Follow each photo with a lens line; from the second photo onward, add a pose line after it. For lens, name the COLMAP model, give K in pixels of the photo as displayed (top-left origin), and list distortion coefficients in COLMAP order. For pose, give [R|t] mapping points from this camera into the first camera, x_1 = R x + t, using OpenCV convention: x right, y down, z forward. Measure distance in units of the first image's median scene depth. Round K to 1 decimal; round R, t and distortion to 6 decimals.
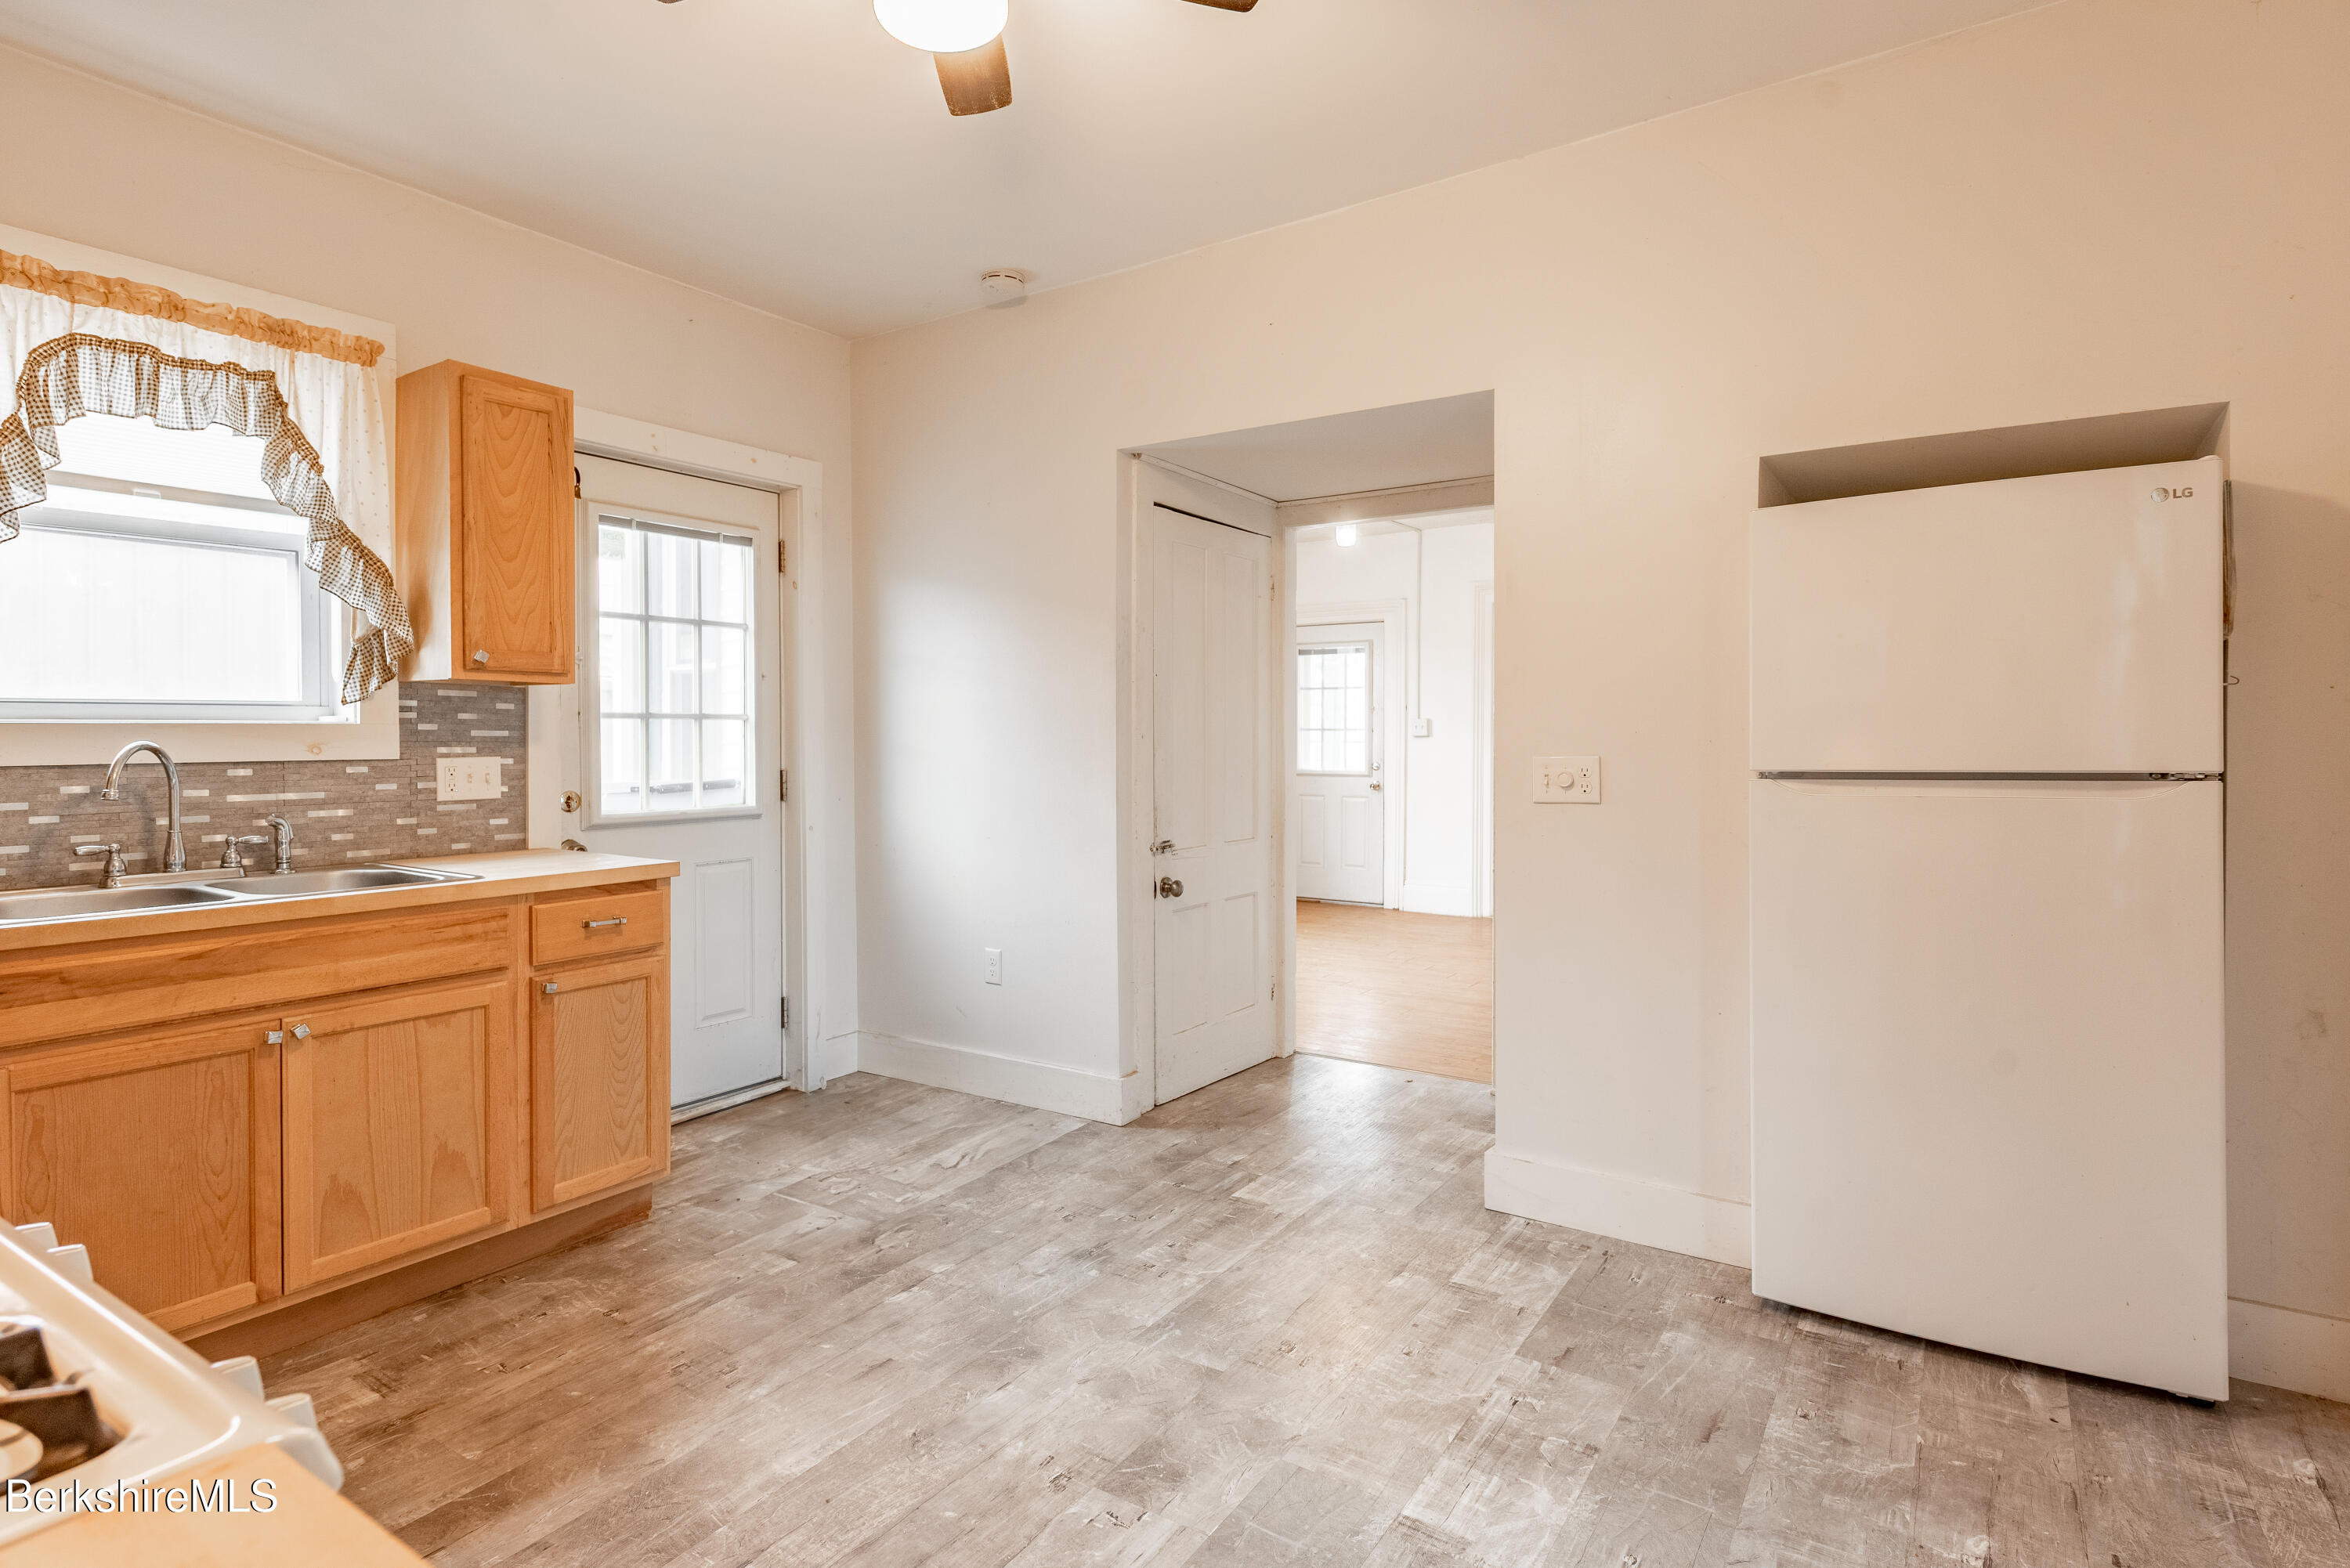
lens RADIAL K [[1204.0, 0, 1179.0], [0, 1204.0, 755.5], [0, 0, 1]] dist [0.025060, -0.016254]
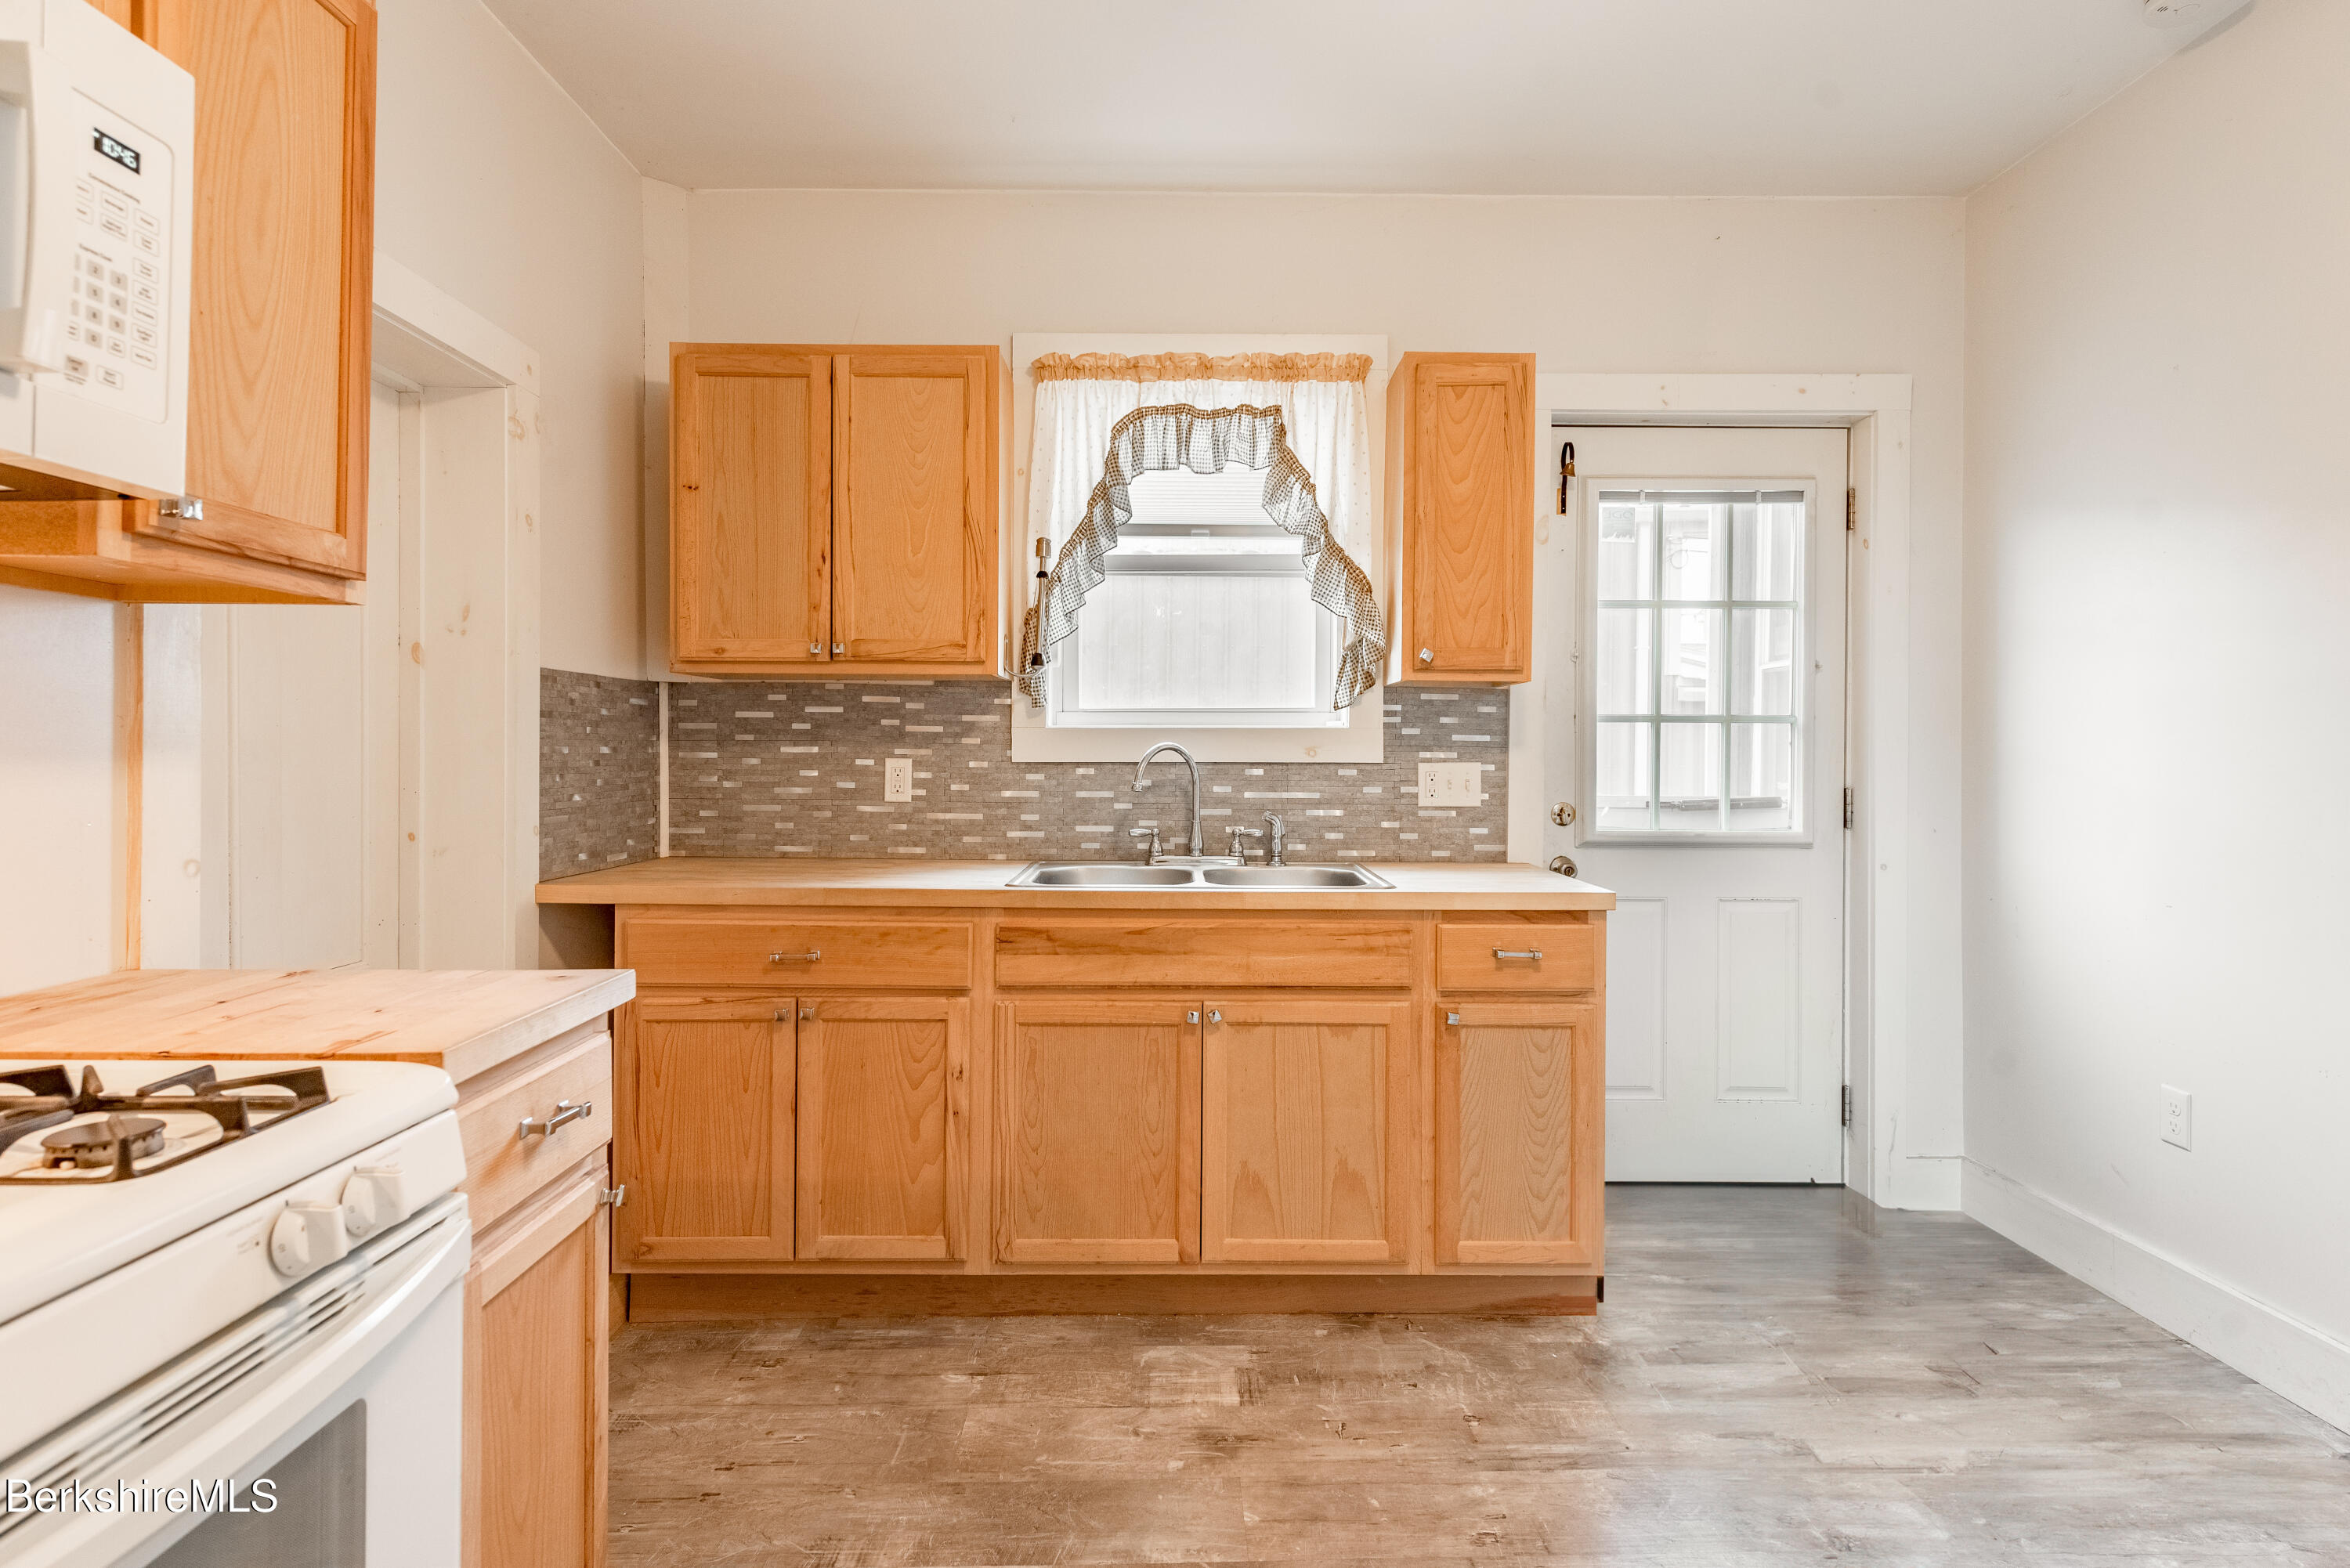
lens RADIAL K [[1204.0, 0, 1179.0], [0, 1204.0, 755.5], [0, 0, 1]] dist [0.025060, -0.016254]
pose [[0.559407, 0.006834, -0.828865, 0.104820], [-0.020216, 0.999781, -0.005401, 0.006146], [0.828647, 0.019777, 0.559422, 0.323735]]
